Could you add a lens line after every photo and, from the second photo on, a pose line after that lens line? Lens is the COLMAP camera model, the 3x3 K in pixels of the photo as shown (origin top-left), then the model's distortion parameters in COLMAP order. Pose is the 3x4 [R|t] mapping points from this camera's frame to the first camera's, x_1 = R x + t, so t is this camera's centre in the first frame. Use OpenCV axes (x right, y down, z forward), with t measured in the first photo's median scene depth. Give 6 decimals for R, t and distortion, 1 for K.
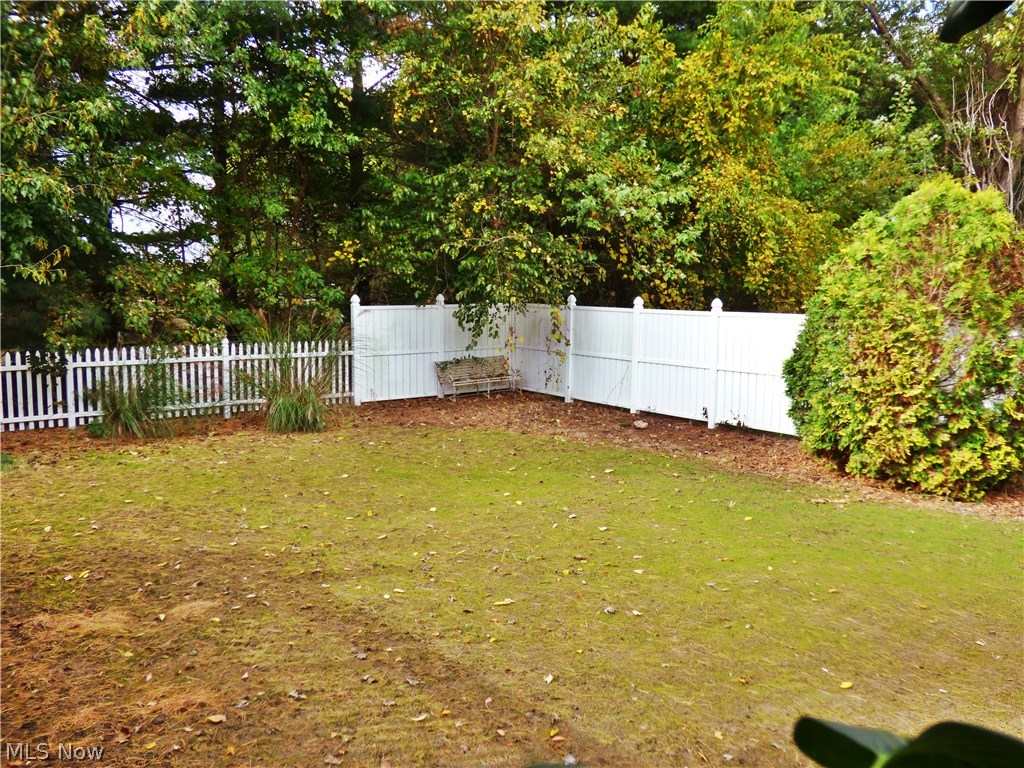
lens RADIAL K [[927.8, 0, 512.2], [0, 927.8, 381.3], [0, 0, 1]] dist [-0.018299, 0.001256]
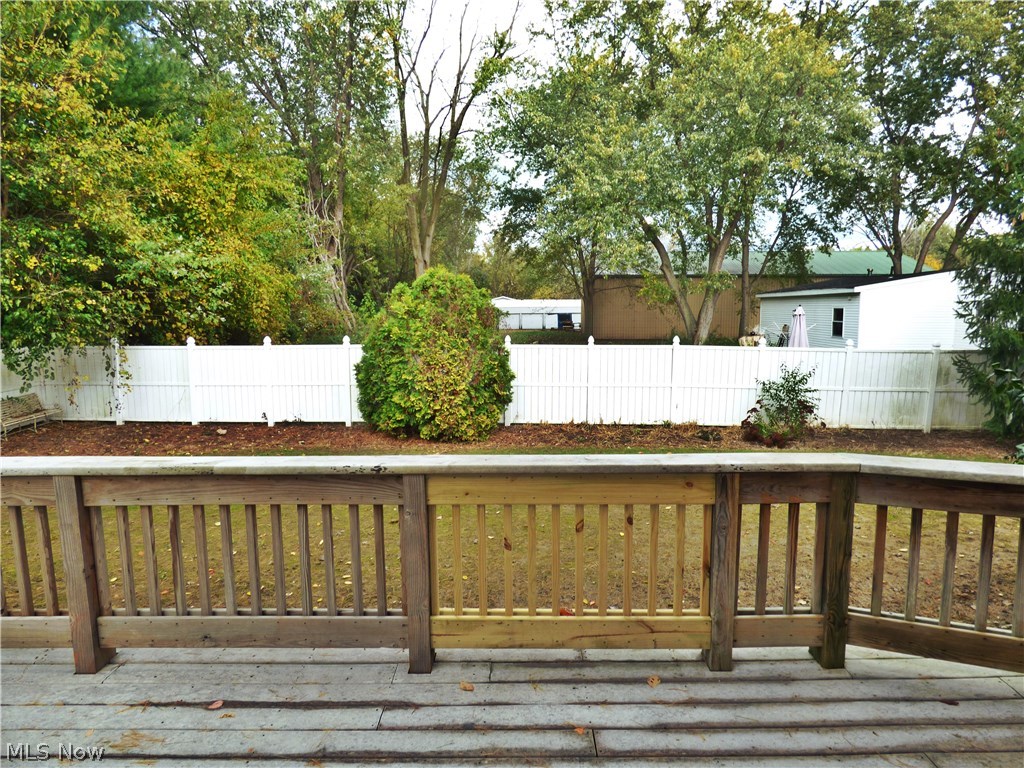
lens RADIAL K [[613.8, 0, 512.5], [0, 613.8, 387.0], [0, 0, 1]] dist [0.002989, 0.000869]
pose [[0.636387, -0.110556, 0.763406, -0.246650], [0.094728, 0.993386, 0.064896, -0.033625], [-0.765532, 0.031017, 0.642650, 0.085701]]
